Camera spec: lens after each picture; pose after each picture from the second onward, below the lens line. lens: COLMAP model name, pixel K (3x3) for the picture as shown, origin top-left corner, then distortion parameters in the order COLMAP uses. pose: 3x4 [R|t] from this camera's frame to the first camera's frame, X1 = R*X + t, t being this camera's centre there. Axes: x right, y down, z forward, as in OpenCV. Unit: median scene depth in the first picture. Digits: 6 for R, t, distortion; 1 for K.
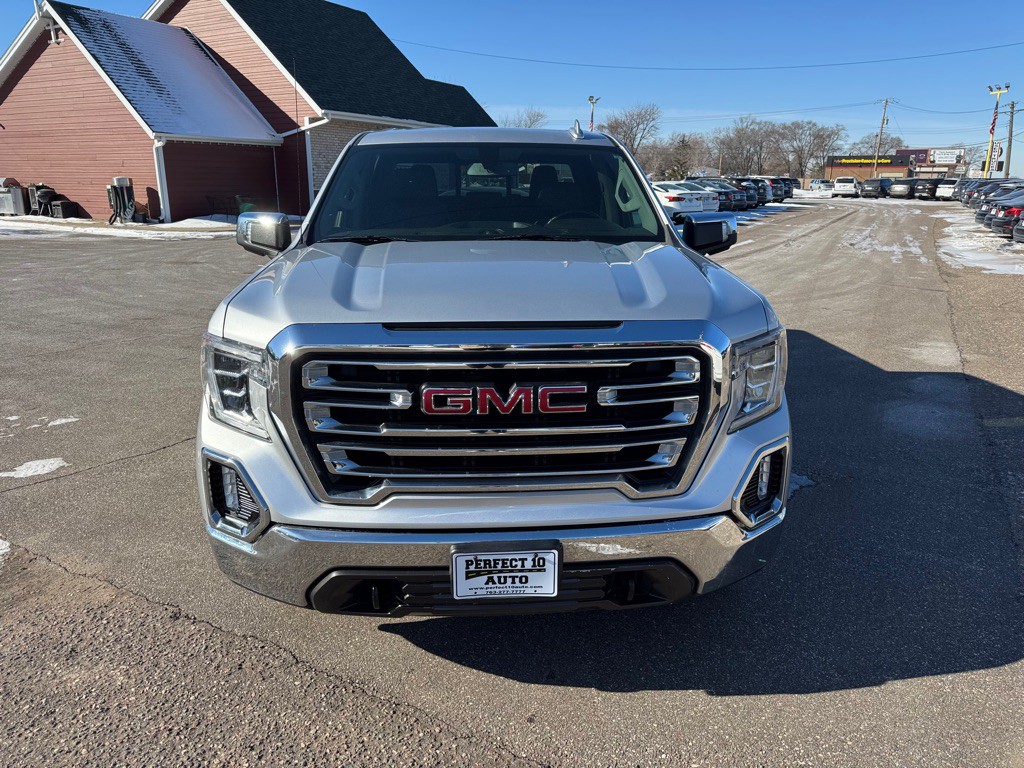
lens RADIAL K [[737.5, 0, 512.0], [0, 737.5, 384.0], [0, 0, 1]] dist [0.009116, 0.000273]
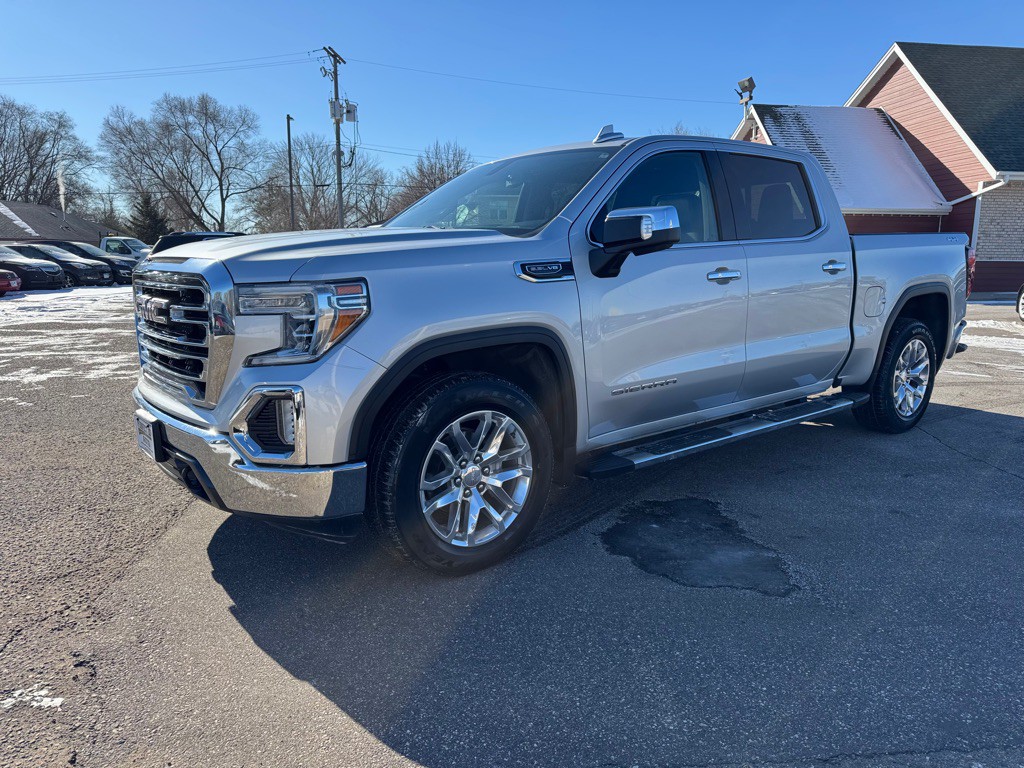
lens RADIAL K [[716.4, 0, 510.5], [0, 716.4, 381.8], [0, 0, 1]] dist [0.059313, -0.076148]
pose [[0.578729, 0.137399, -0.803862, 0.149337], [-0.222042, 0.975014, 0.006797, -0.000635], [0.784710, 0.174557, 0.594777, 0.071506]]
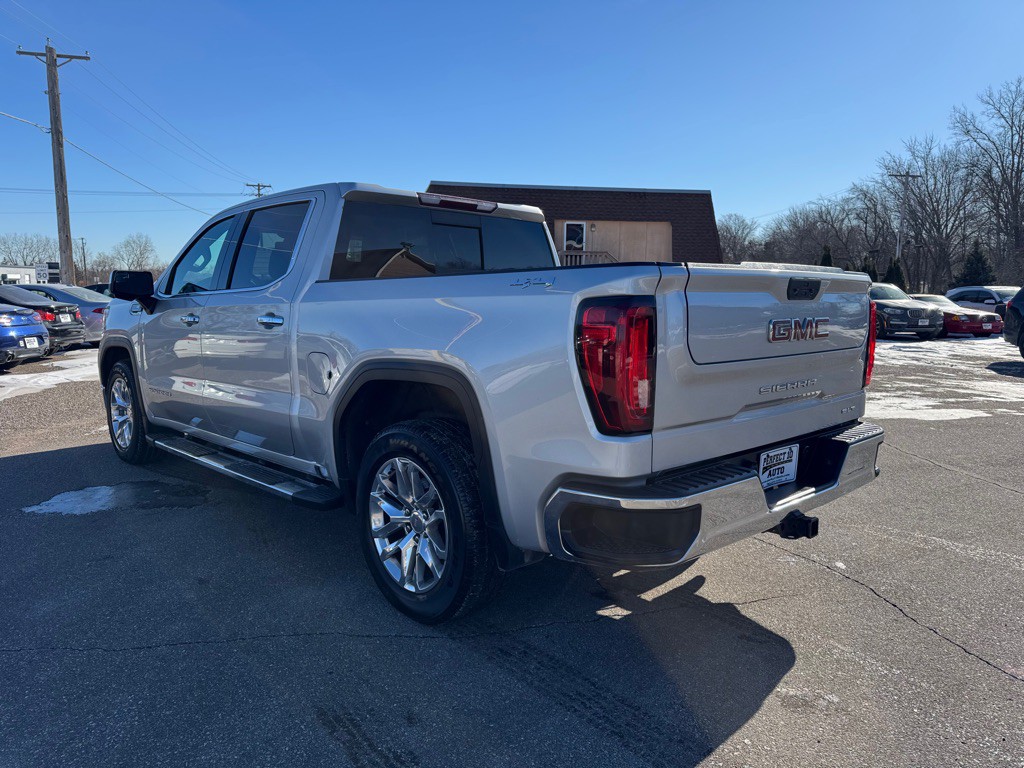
lens RADIAL K [[716.4, 0, 510.5], [0, 716.4, 381.8], [0, 0, 1]] dist [0.059313, -0.076148]
pose [[-0.757025, 0.072478, -0.649353, 0.105247], [-0.185456, 0.929119, 0.319912, -0.099526], [0.626513, 0.362608, -0.689925, 0.406952]]
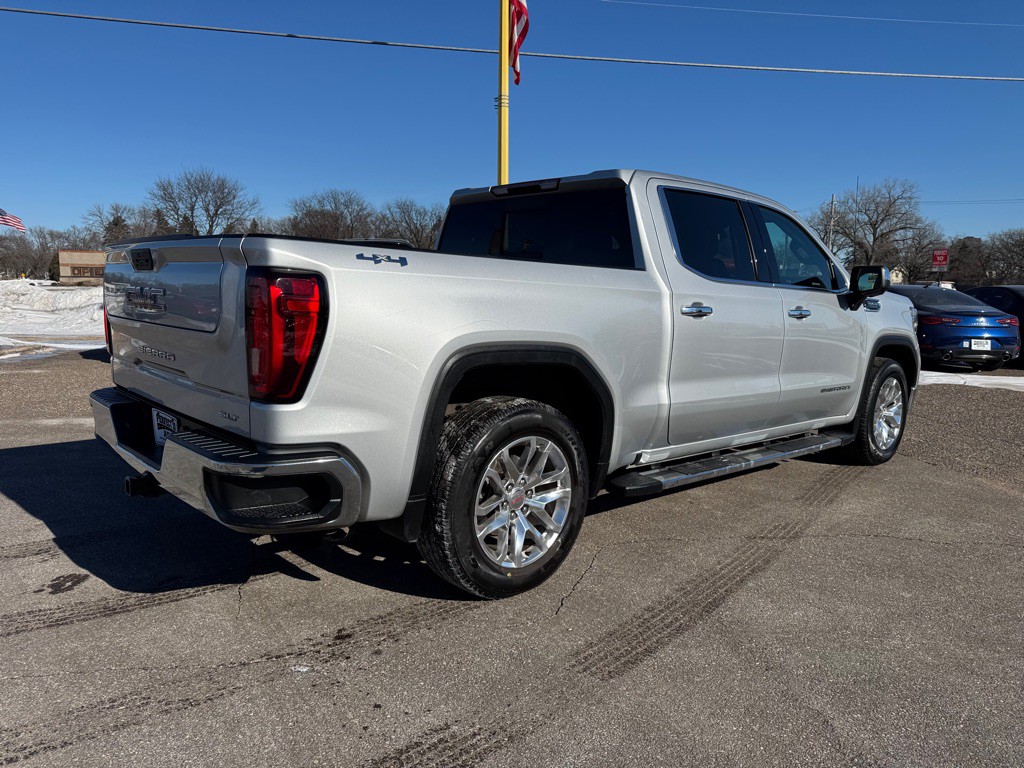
lens RADIAL K [[723.6, 0, 512.0], [0, 723.6, 384.0], [0, 0, 1]] dist [0.063717, -0.083802]
pose [[-0.639398, -0.111639, 0.760728, -0.159310], [0.191609, 0.935051, 0.298270, -0.089429], [-0.744618, 0.336475, -0.576479, 0.381137]]
